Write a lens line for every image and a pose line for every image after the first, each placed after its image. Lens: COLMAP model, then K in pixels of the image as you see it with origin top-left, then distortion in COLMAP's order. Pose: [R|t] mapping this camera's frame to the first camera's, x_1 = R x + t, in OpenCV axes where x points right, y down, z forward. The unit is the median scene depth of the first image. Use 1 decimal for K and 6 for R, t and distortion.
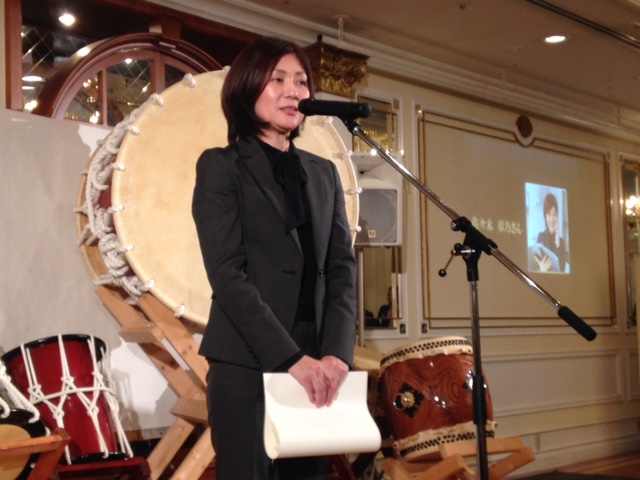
lens RADIAL K [[1187.7, 0, 319.0], [0, 1187.7, 239.9], [0, 0, 1]] dist [0.287086, 0.000000]
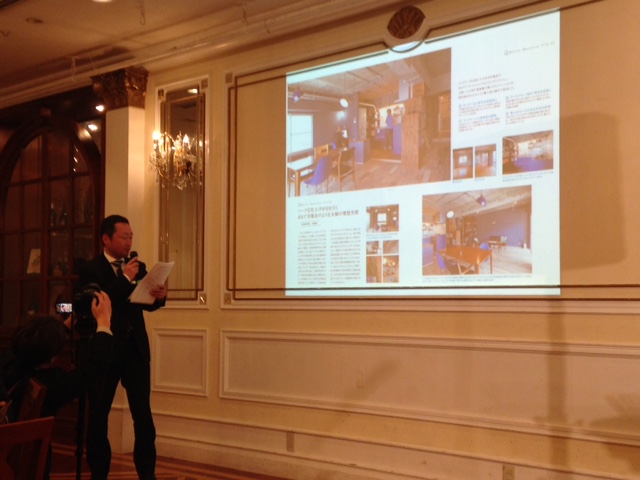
lens RADIAL K [[936.8, 0, 320.2], [0, 936.8, 237.7], [0, 0, 1]] dist [0.135014, 0.000000]
pose [[-0.106572, -0.043802, -0.993340, 1.044424], [0.077202, 0.995649, -0.052186, 0.085148], [0.991303, -0.082249, -0.102727, 1.416426]]
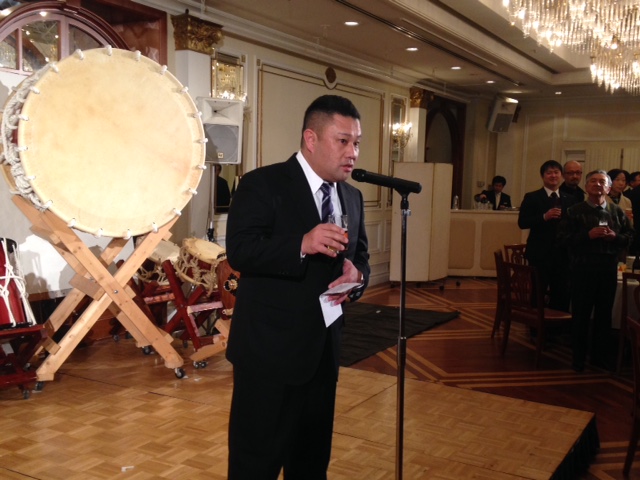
lens RADIAL K [[769.2, 0, 321.1], [0, 769.2, 253.3], [0, 0, 1]] dist [0.130132, 0.000000]
pose [[0.986913, 0.034583, 0.157499, 0.021076], [-0.061256, 0.983917, 0.167794, -0.053109], [-0.149163, -0.175246, 0.973159, 0.034741]]
